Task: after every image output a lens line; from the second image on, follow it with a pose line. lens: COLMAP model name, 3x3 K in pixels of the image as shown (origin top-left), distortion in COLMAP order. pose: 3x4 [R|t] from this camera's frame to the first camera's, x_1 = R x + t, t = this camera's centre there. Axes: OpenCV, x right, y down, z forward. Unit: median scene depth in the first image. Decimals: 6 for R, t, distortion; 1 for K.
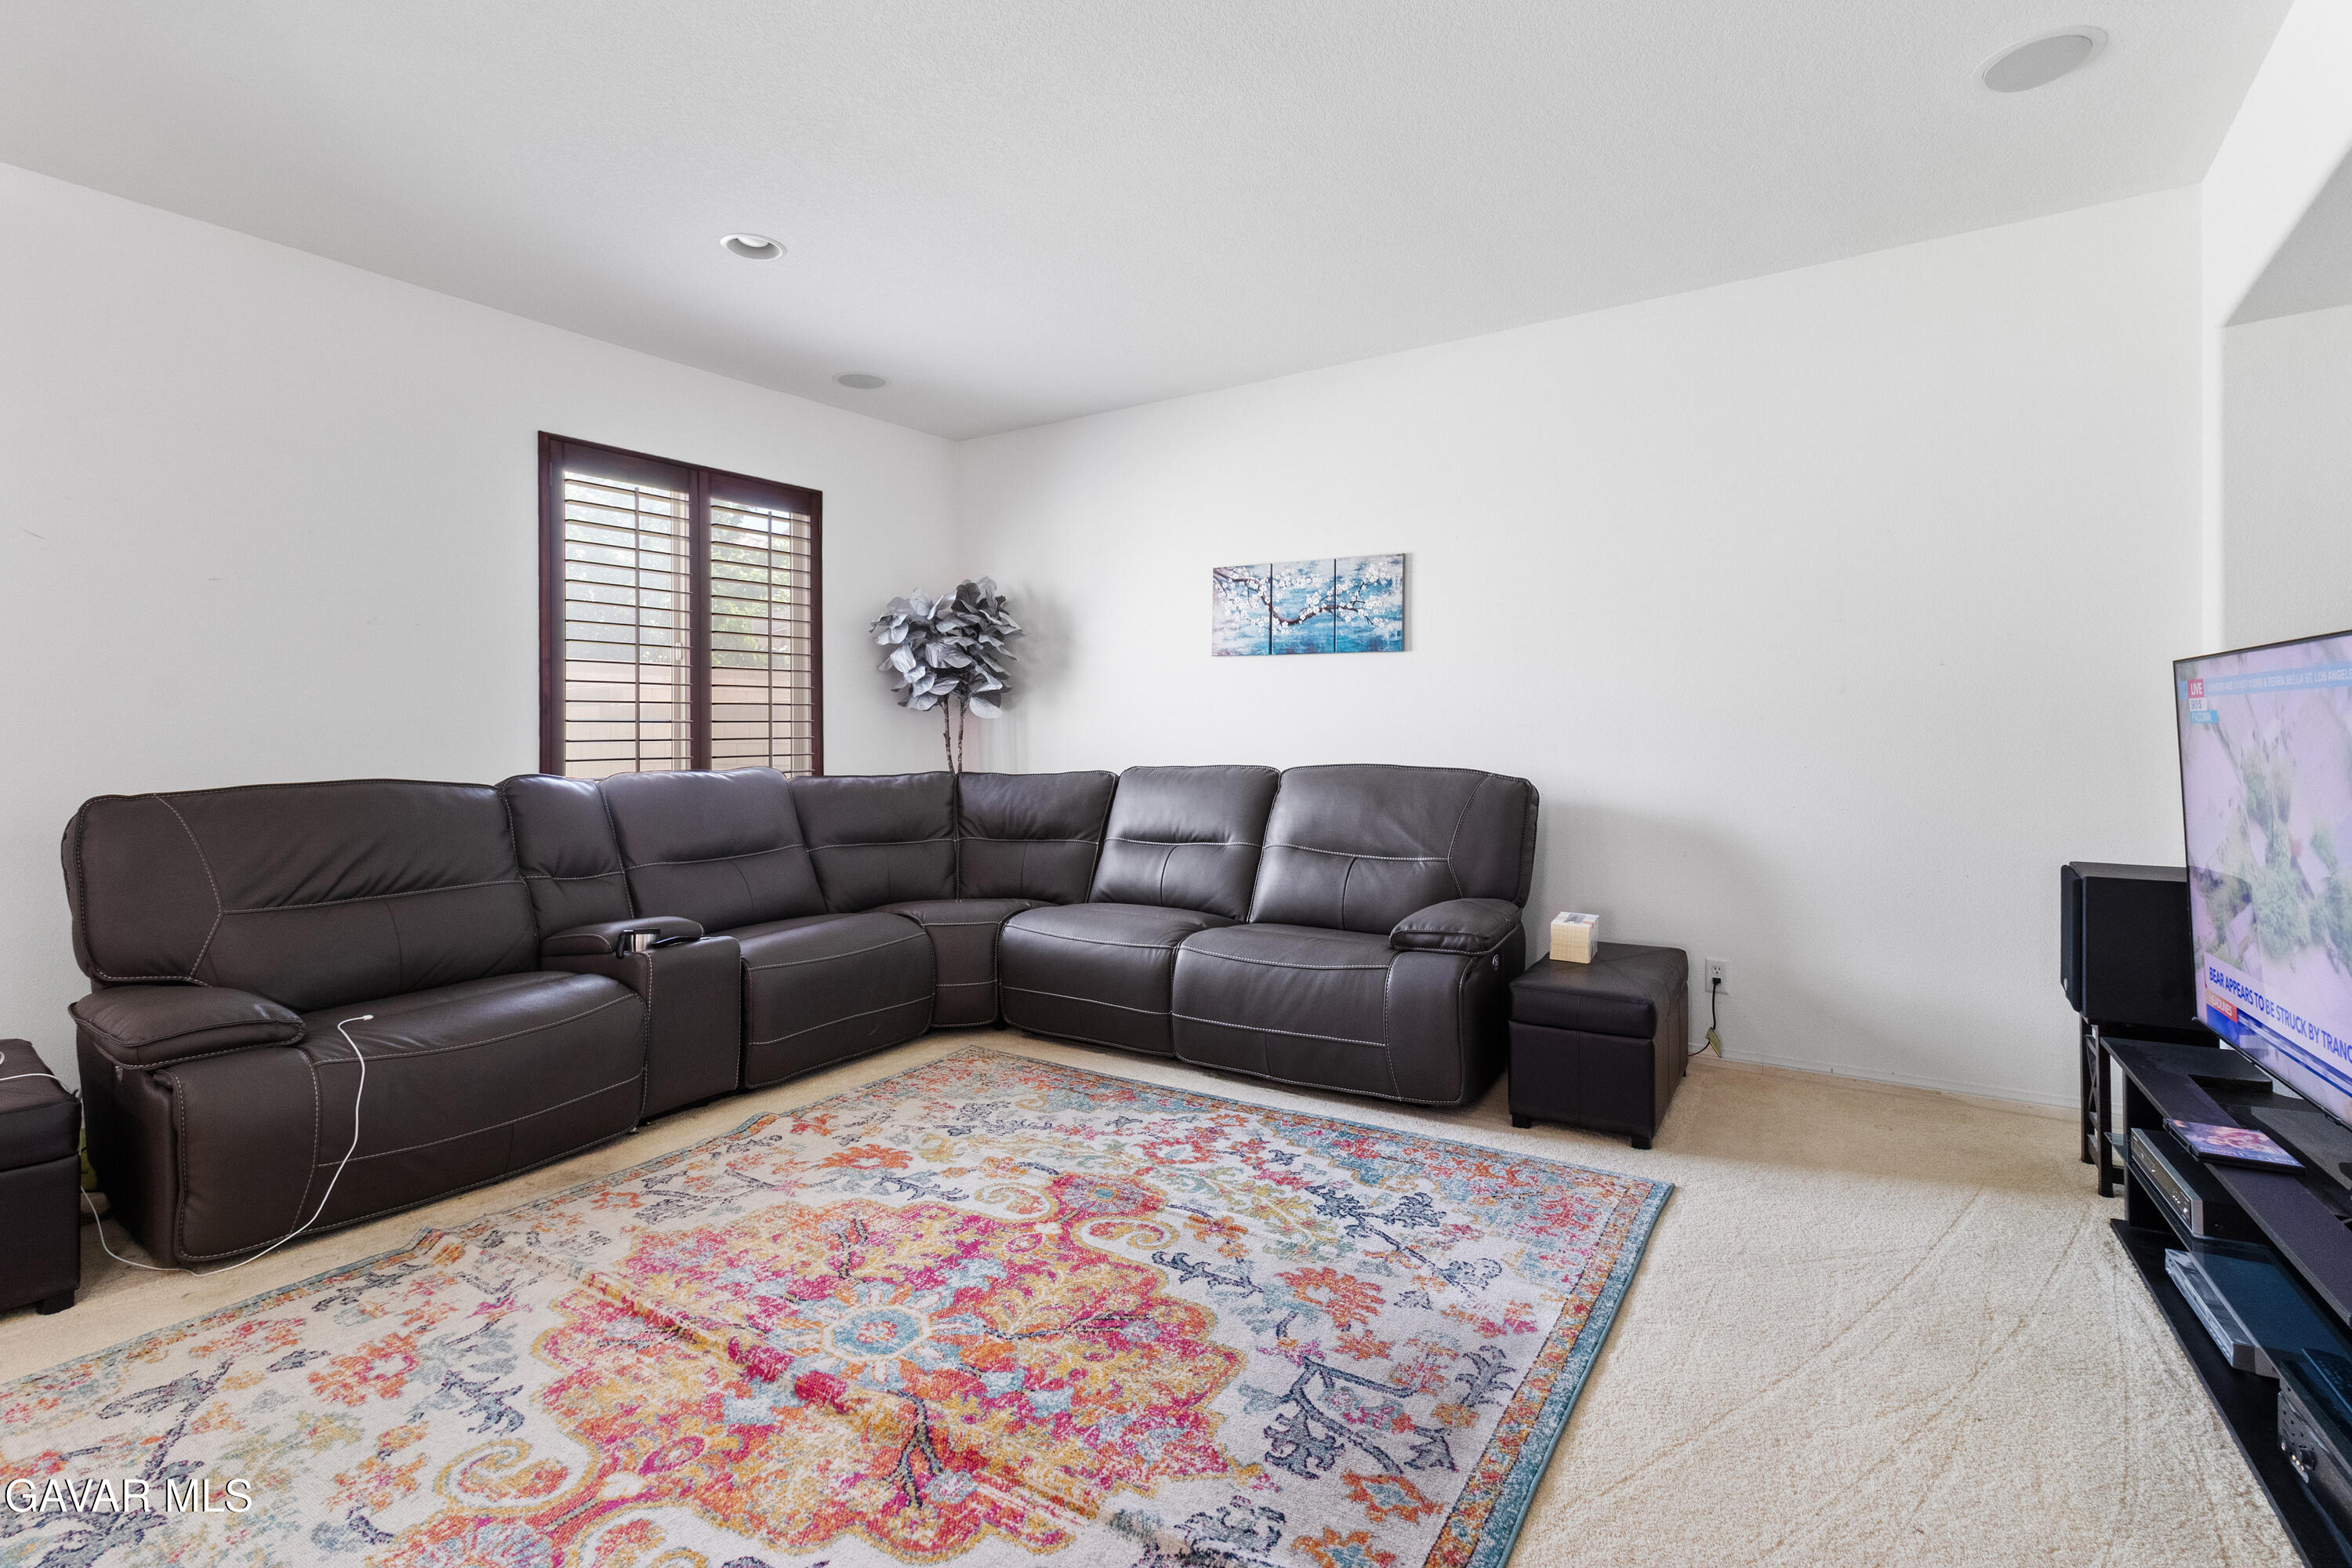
lens RADIAL K [[1087.0, 0, 1138.2], [0, 1087.0, 730.0], [0, 0, 1]] dist [-0.000400, 0.000117]
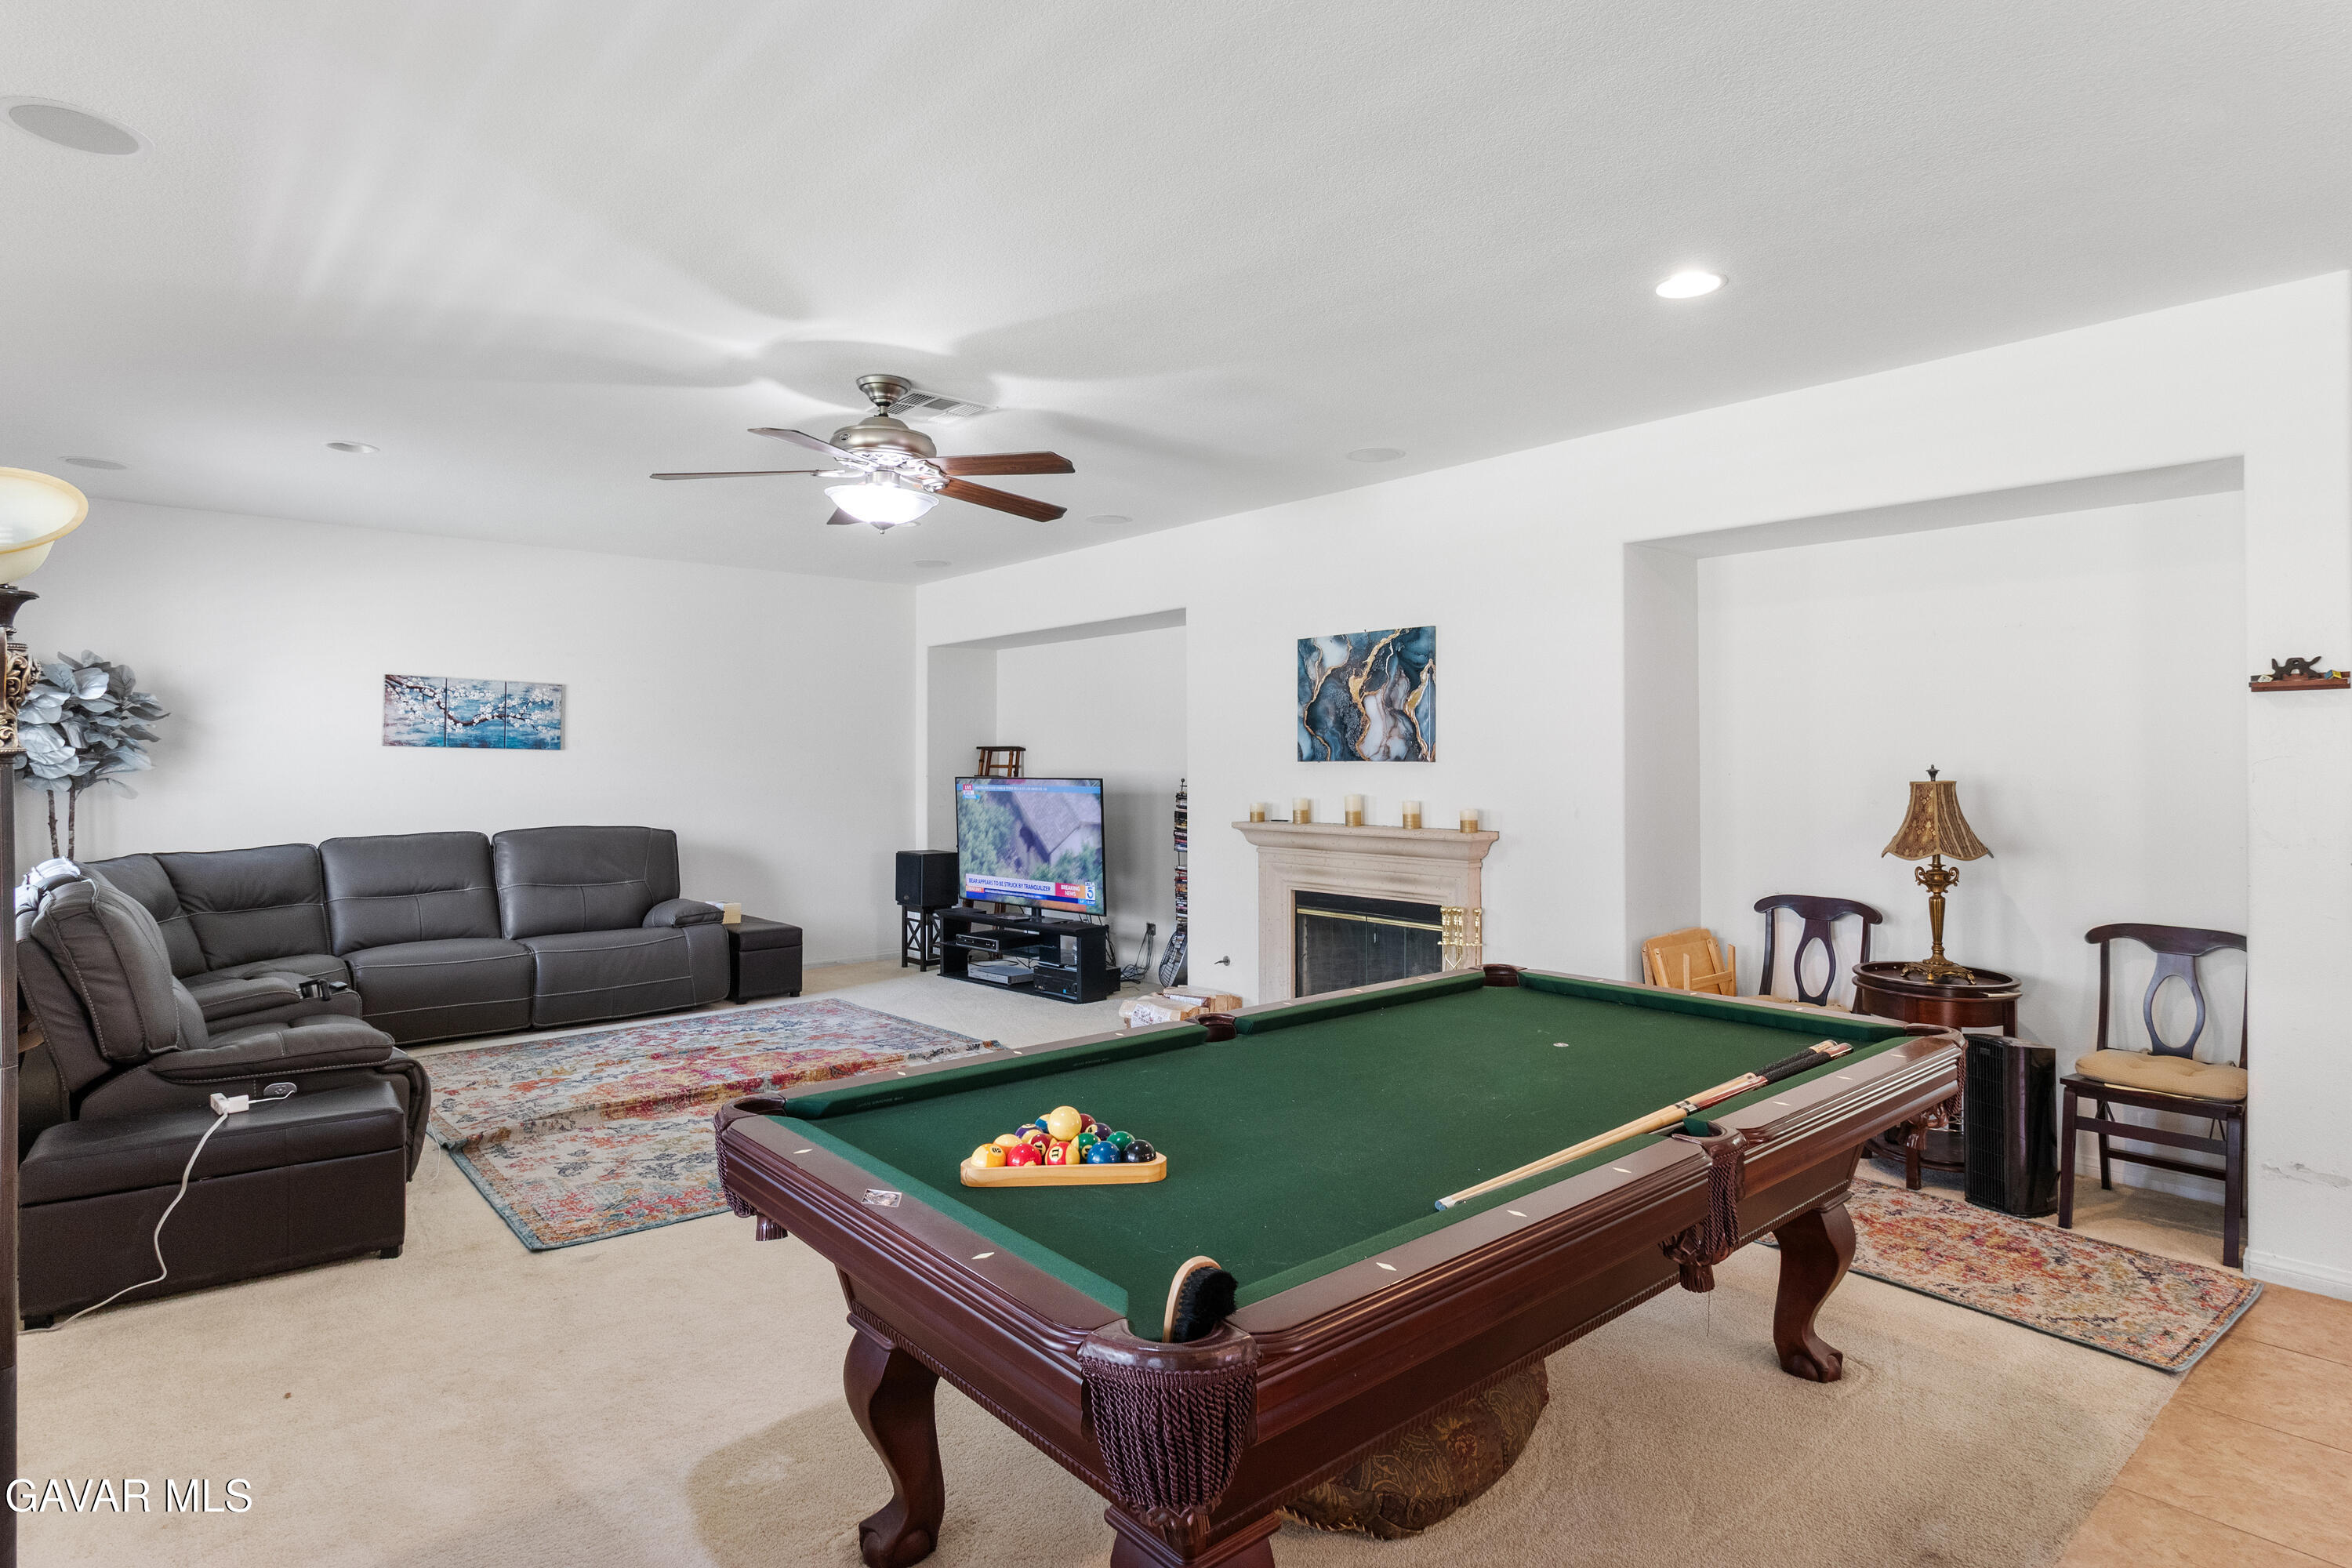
lens RADIAL K [[1221.2, 0, 1183.2], [0, 1221.2, 770.5], [0, 0, 1]] dist [0.019841, -0.002071]
pose [[0.271308, -0.001836, 0.962491, -1.826231], [-0.005358, 0.999980, 0.003418, -0.086923], [-0.962478, -0.006084, 0.271293, -0.450250]]
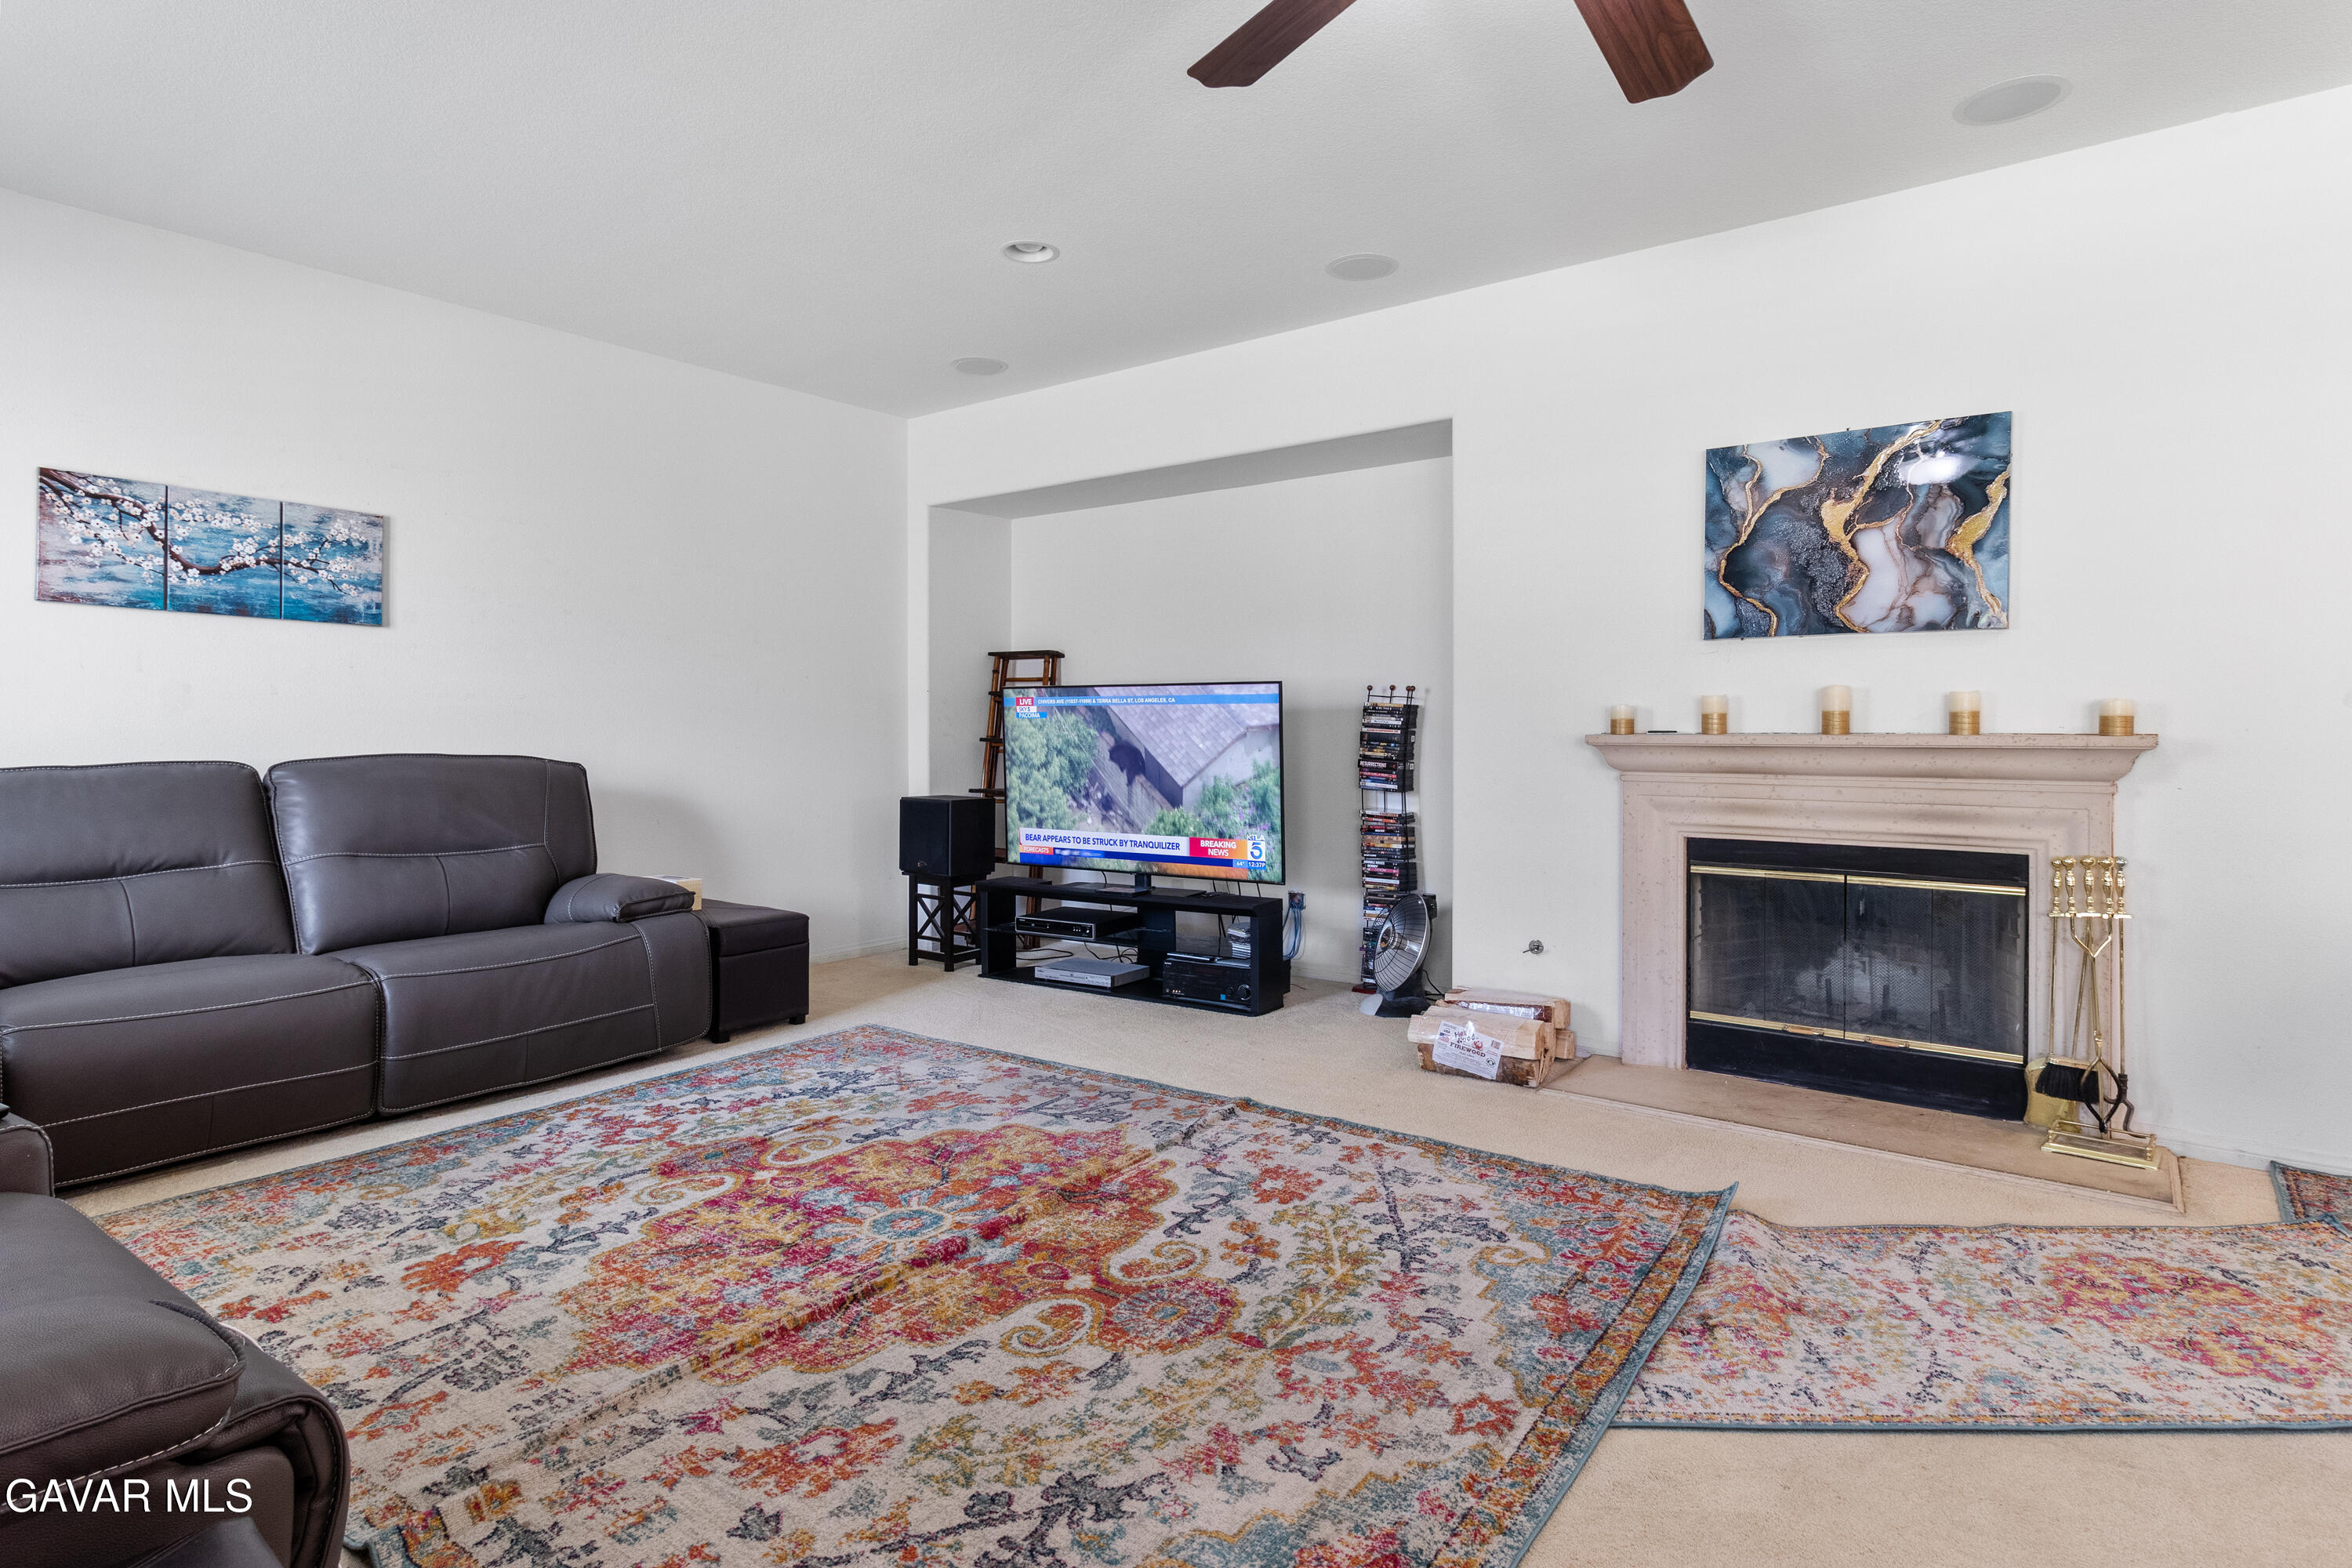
lens RADIAL K [[1221.2, 0, 1181.5], [0, 1221.2, 743.1], [0, 0, 1]] dist [0.019841, -0.002071]
pose [[0.066629, -0.010132, 0.997726, -1.130238], [-0.005852, 0.999927, 0.010545, 0.012237], [-0.997761, -0.006542, 0.066565, 0.452443]]
